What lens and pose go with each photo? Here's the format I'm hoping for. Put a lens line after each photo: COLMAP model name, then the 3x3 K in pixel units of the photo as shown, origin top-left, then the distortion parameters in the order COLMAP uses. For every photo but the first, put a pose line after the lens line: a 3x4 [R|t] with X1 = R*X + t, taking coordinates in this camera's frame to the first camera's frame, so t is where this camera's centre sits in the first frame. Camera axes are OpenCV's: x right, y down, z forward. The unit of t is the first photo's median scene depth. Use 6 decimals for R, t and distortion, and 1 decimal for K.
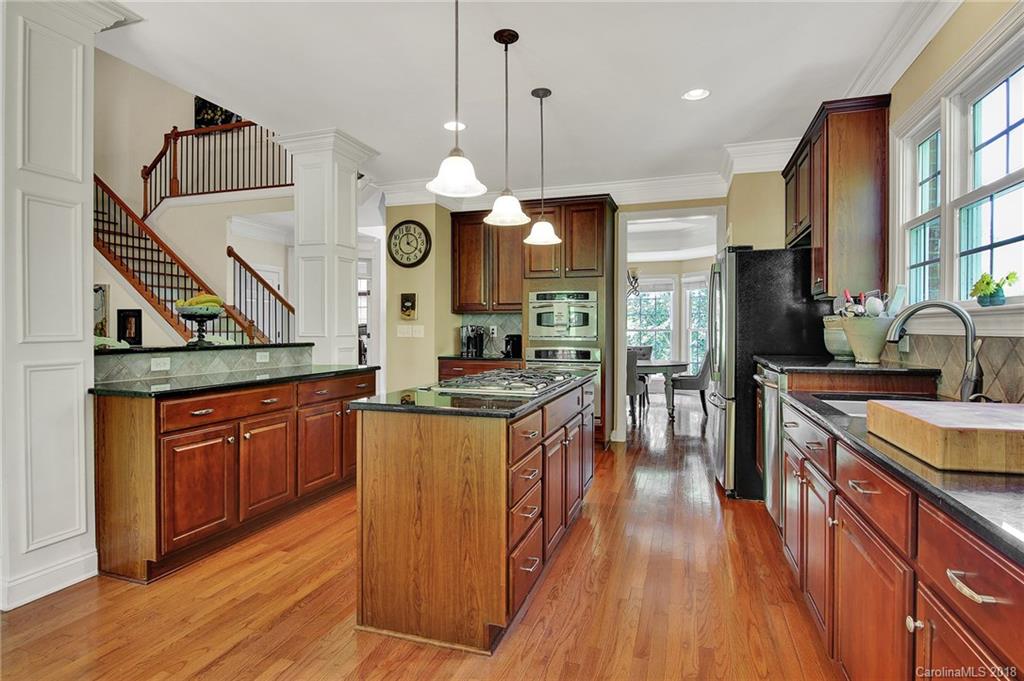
lens RADIAL K [[543.9, 0, 506.4], [0, 543.9, 322.3], [0, 0, 1]] dist [-0.005312, -0.014663]
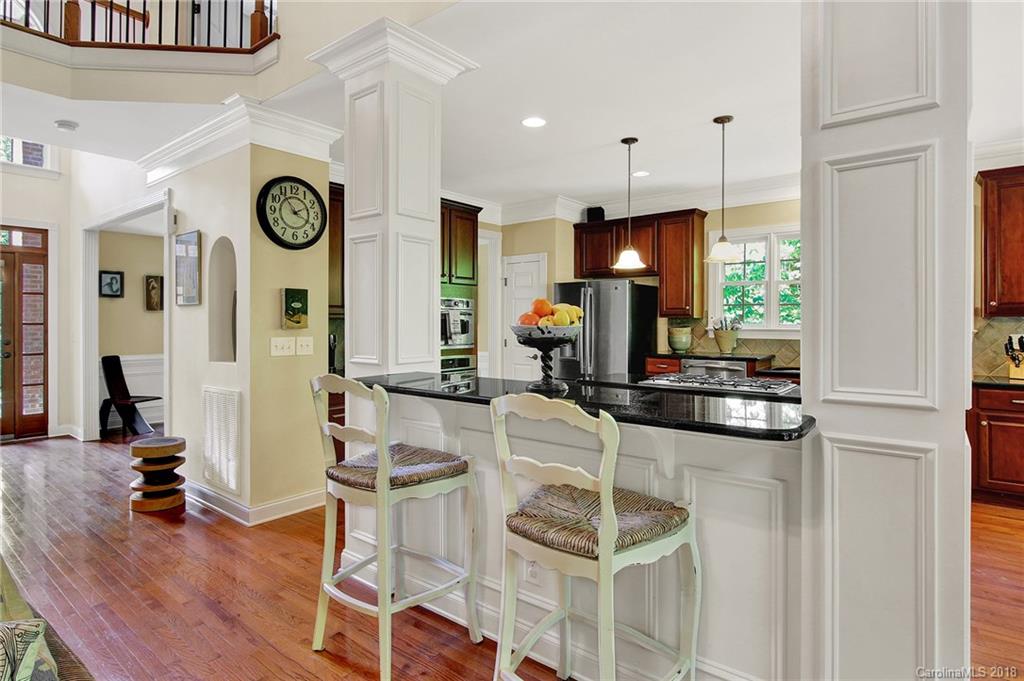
lens RADIAL K [[543.9, 0, 506.4], [0, 543.9, 322.3], [0, 0, 1]] dist [-0.005312, -0.014663]
pose [[0.343071, -0.003358, 0.939304, -0.710779], [-0.015646, 0.999834, 0.009289, -0.022638], [-0.939179, -0.017883, 0.342962, 0.534939]]
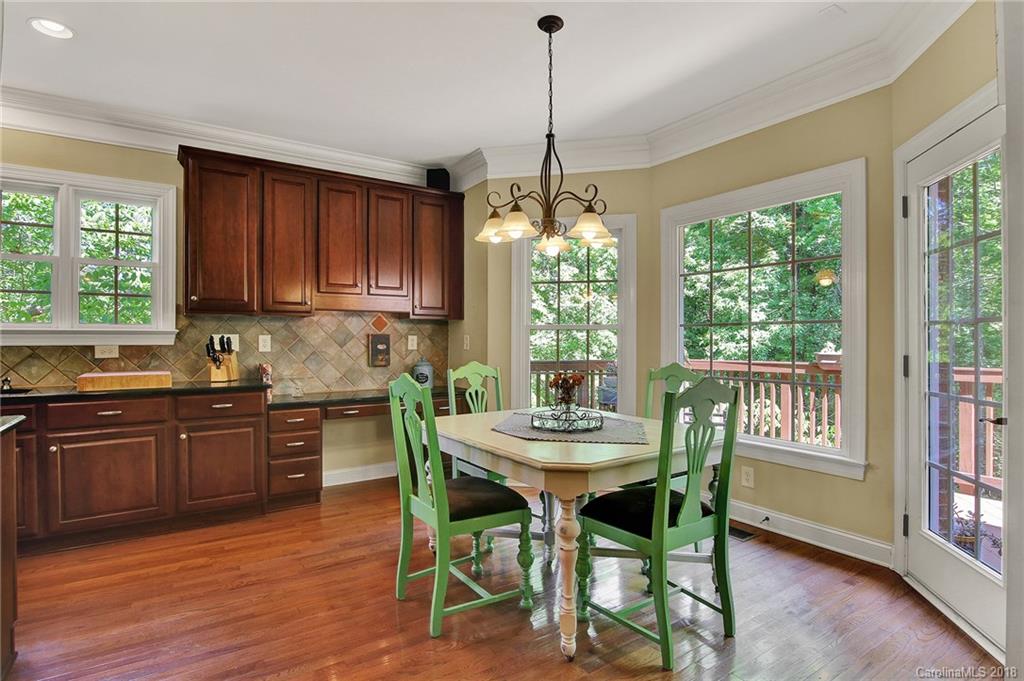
lens RADIAL K [[524.9, 0, 505.9], [0, 524.9, 339.4], [0, 0, 1]] dist [-0.015918, -0.000189]
pose [[-0.782760, -0.004889, 0.622304, -0.494879], [-0.013313, 0.999872, -0.008891, -0.002905], [-0.622181, -0.015244, -0.782725, 0.426480]]
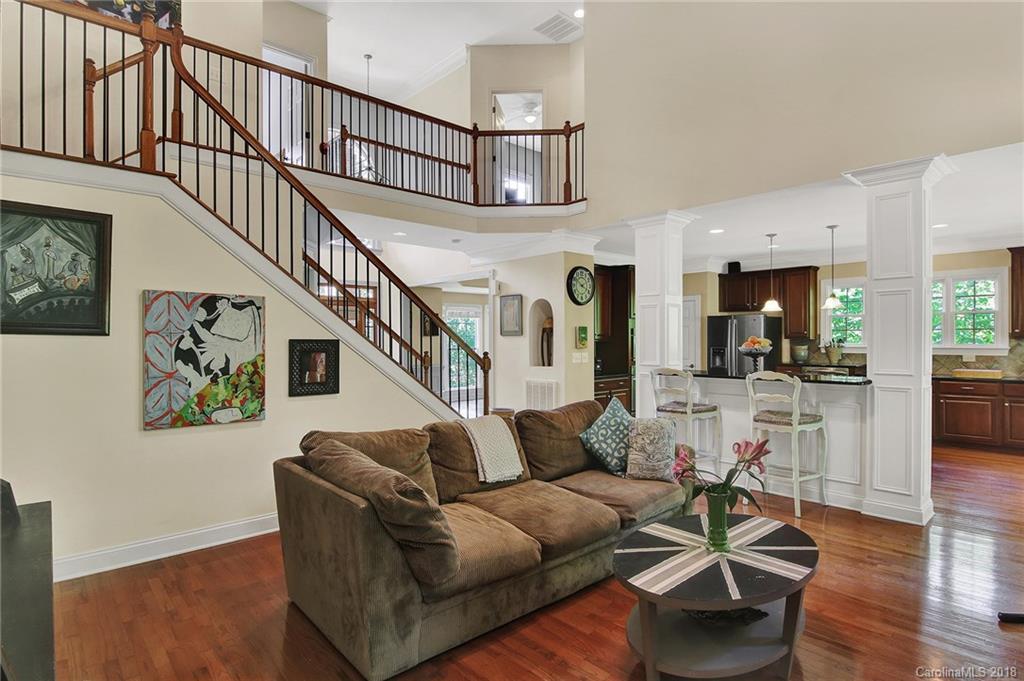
lens RADIAL K [[524.9, 0, 505.9], [0, 524.9, 339.4], [0, 0, 1]] dist [-0.015918, -0.000189]
pose [[0.497252, -0.007562, 0.867573, -1.284929], [-0.007028, 0.999894, 0.012743, -0.038547], [-0.867578, -0.012434, 0.497146, 0.565109]]
